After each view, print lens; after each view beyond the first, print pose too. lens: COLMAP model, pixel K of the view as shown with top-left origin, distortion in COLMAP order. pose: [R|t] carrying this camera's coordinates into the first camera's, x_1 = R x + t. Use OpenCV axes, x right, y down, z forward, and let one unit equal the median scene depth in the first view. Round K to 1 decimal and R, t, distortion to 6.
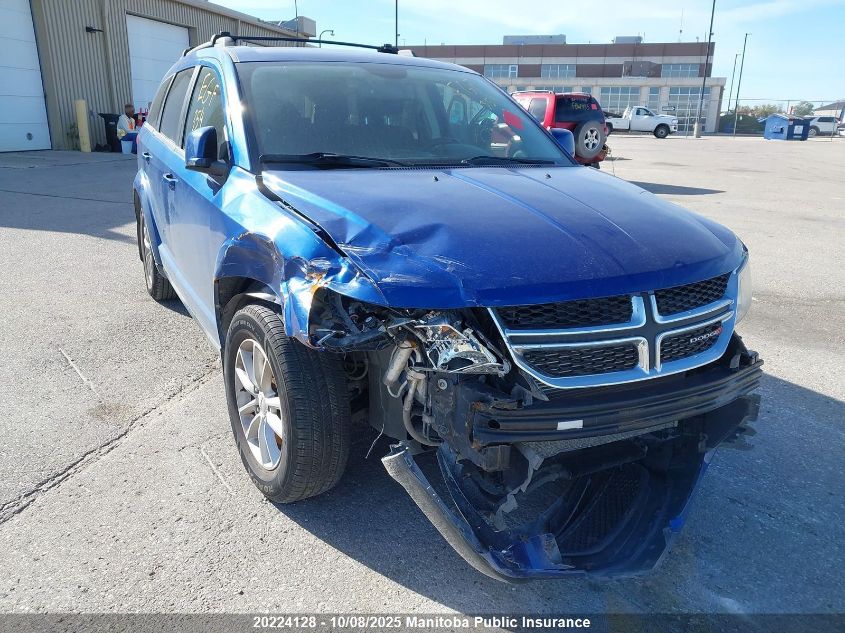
lens RADIAL K [[662.7, 0, 422.6], [0, 662.7, 318.0], [0, 0, 1]] dist [0.024312, -0.022543]
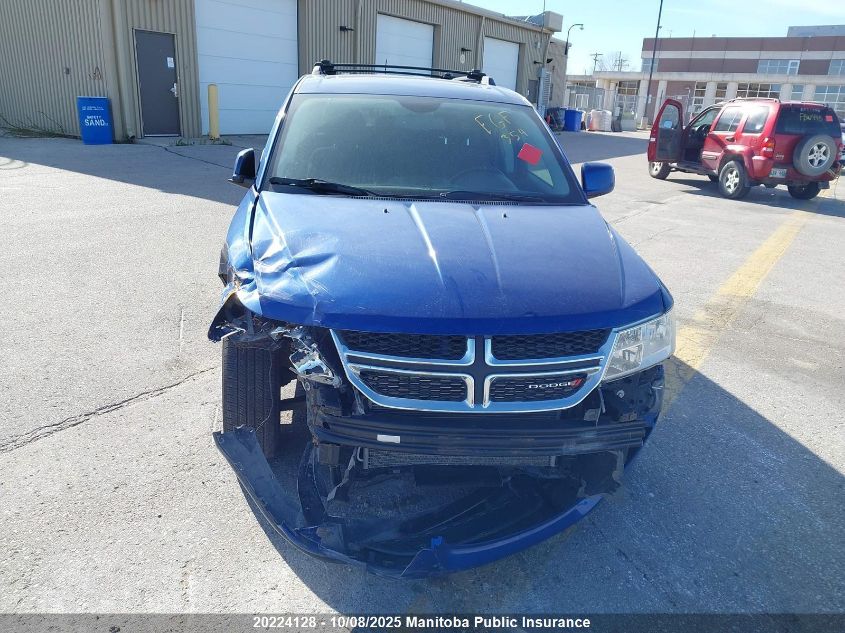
lens RADIAL K [[662.7, 0, 414.3], [0, 662.7, 310.5], [0, 0, 1]] dist [0.024312, -0.022543]
pose [[0.934497, 0.138901, -0.327753, 0.560240], [-0.138709, 0.990040, 0.024089, -0.087465], [0.327835, 0.022951, 0.944456, -0.079736]]
